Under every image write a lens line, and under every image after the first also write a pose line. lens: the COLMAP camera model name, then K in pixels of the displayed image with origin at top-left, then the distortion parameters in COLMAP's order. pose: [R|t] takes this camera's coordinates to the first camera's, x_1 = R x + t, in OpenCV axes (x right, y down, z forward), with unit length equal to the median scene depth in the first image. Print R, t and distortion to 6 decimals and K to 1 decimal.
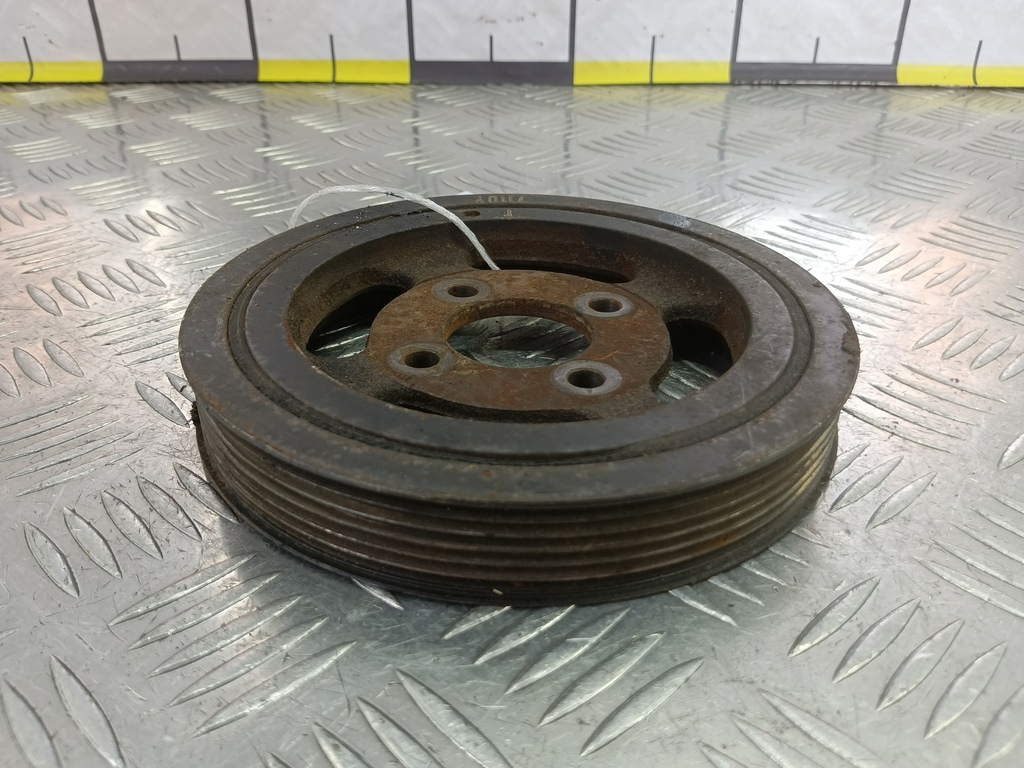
lens RADIAL K [[930.3, 0, 512.0], [0, 930.3, 384.0], [0, 0, 1]] dist [0.010508, -0.107214]
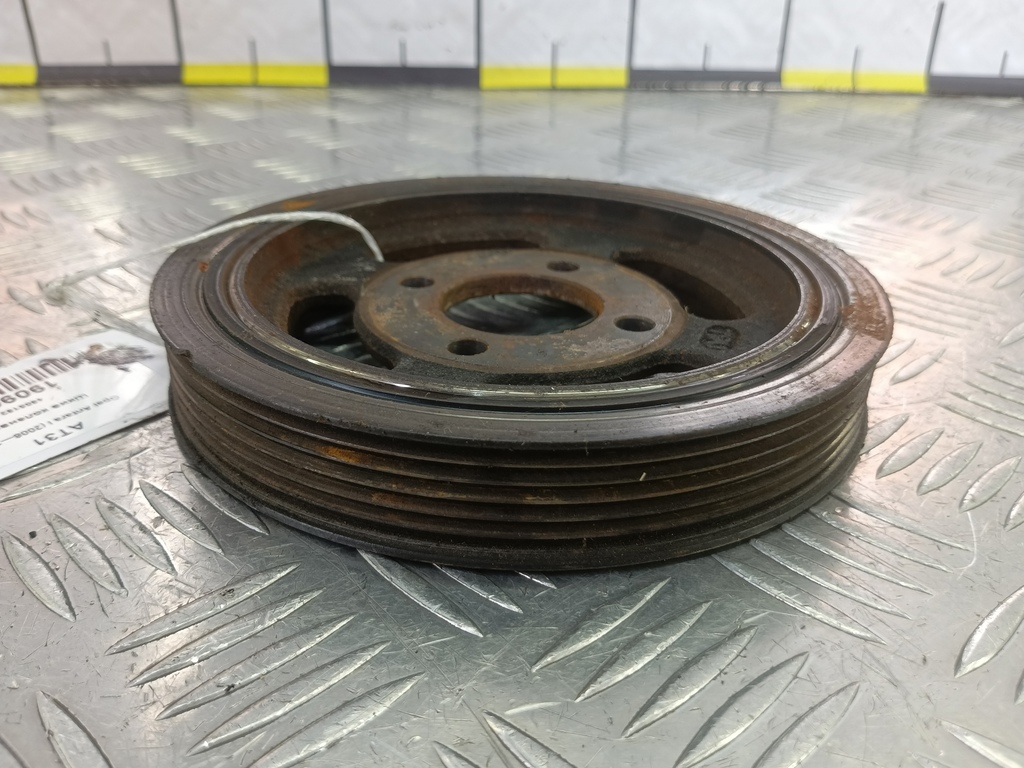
lens RADIAL K [[930.3, 0, 512.0], [0, 930.3, 384.0], [0, 0, 1]] dist [0.010508, -0.107214]
pose [[0.999553, -0.001740, 0.029838, 0.073018], [0.003422, 0.998402, -0.056413, 0.081332], [-0.029692, 0.056490, 0.997962, -0.047318]]
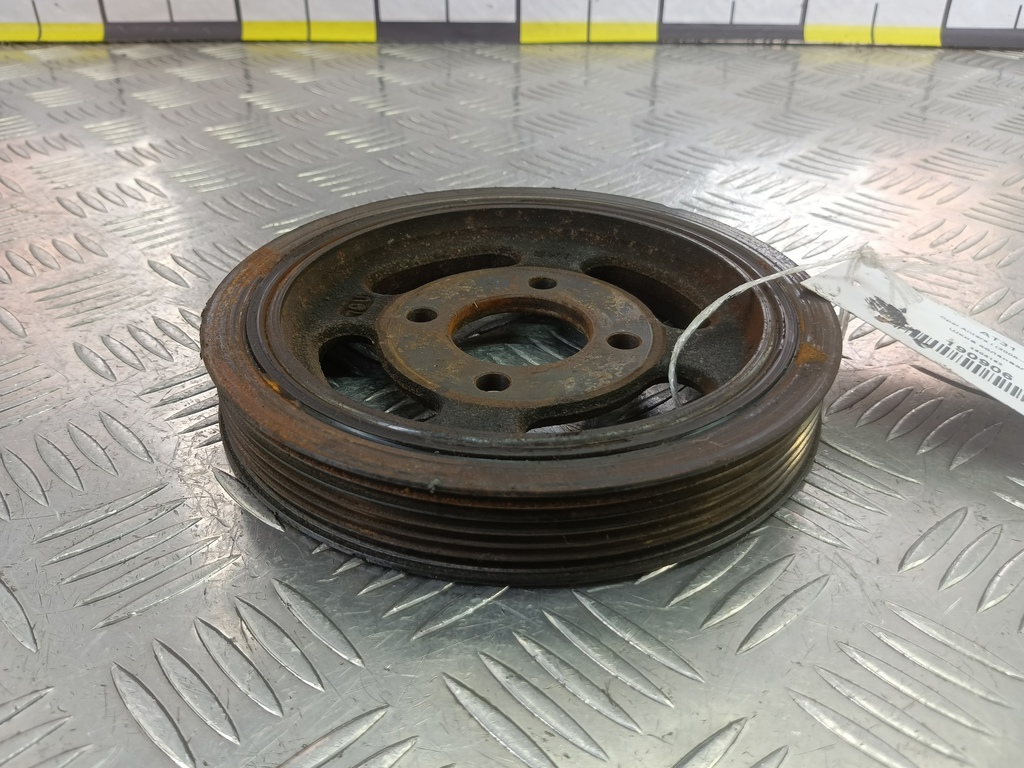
lens RADIAL K [[930.3, 0, 512.0], [0, 930.3, 384.0], [0, 0, 1]] dist [0.010508, -0.107214]
pose [[0.999955, -0.002128, 0.009281, 0.046900], [0.001840, 0.999517, 0.031028, 0.062045], [-0.009343, -0.031009, 0.999475, -0.154177]]
